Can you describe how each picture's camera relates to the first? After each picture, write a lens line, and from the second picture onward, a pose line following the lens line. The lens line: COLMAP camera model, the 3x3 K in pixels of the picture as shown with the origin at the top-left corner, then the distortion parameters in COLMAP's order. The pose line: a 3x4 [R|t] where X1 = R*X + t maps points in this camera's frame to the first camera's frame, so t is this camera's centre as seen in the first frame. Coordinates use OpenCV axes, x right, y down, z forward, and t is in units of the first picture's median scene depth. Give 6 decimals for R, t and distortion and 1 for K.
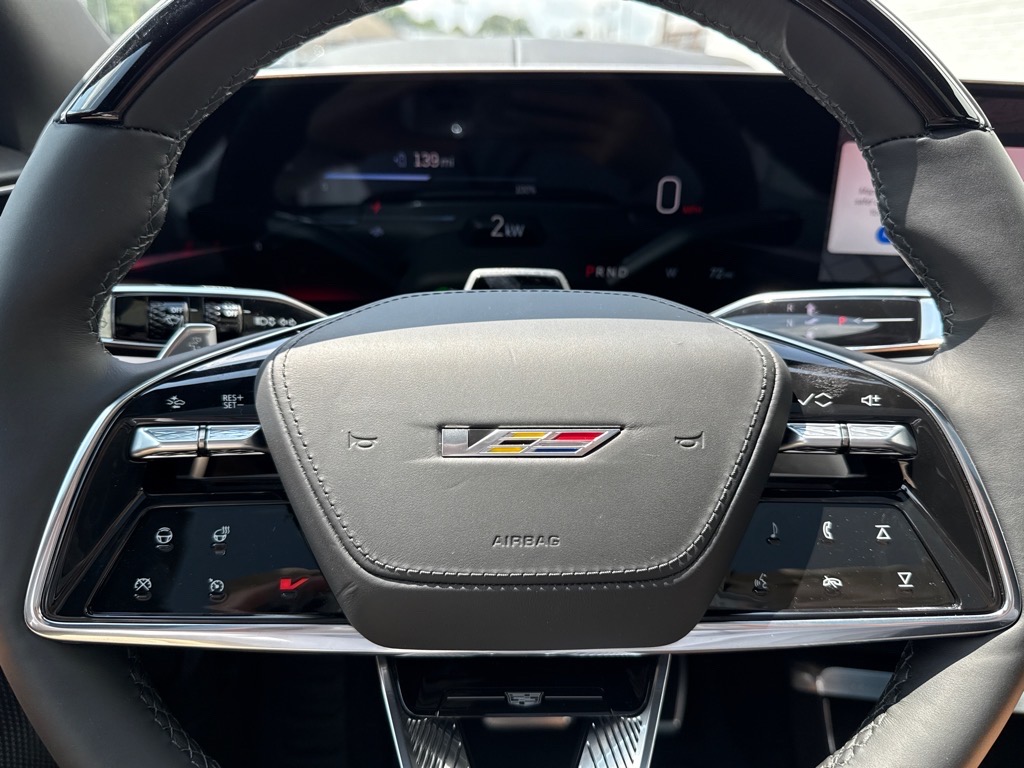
lens RADIAL K [[789.8, 0, 512.0], [0, 789.8, 384.0], [0, 0, 1]] dist [0.157639, -0.340673]
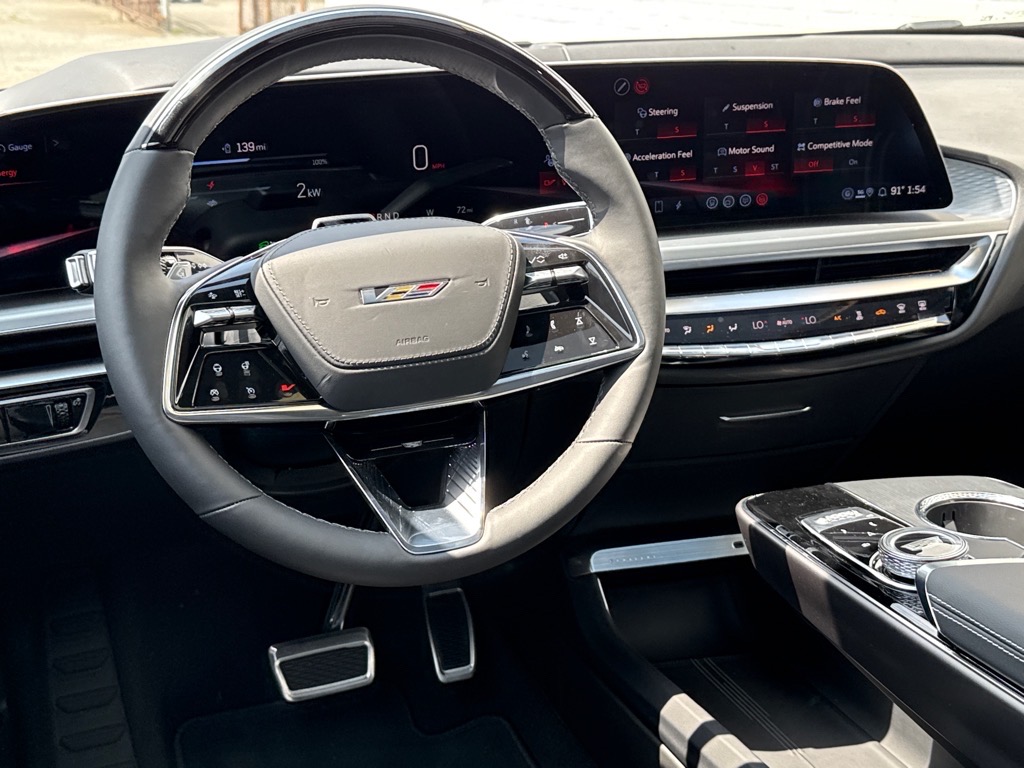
lens RADIAL K [[1369.0, 0, 512.0], [0, 1369.0, 384.0], [0, 0, 1]] dist [0.027910, -0.012756]
pose [[0.935177, -0.138044, 0.326172, -0.828334], [0.155728, 0.987386, -0.028608, 0.416404], [-0.318108, 0.077548, 0.944877, -2.160290]]
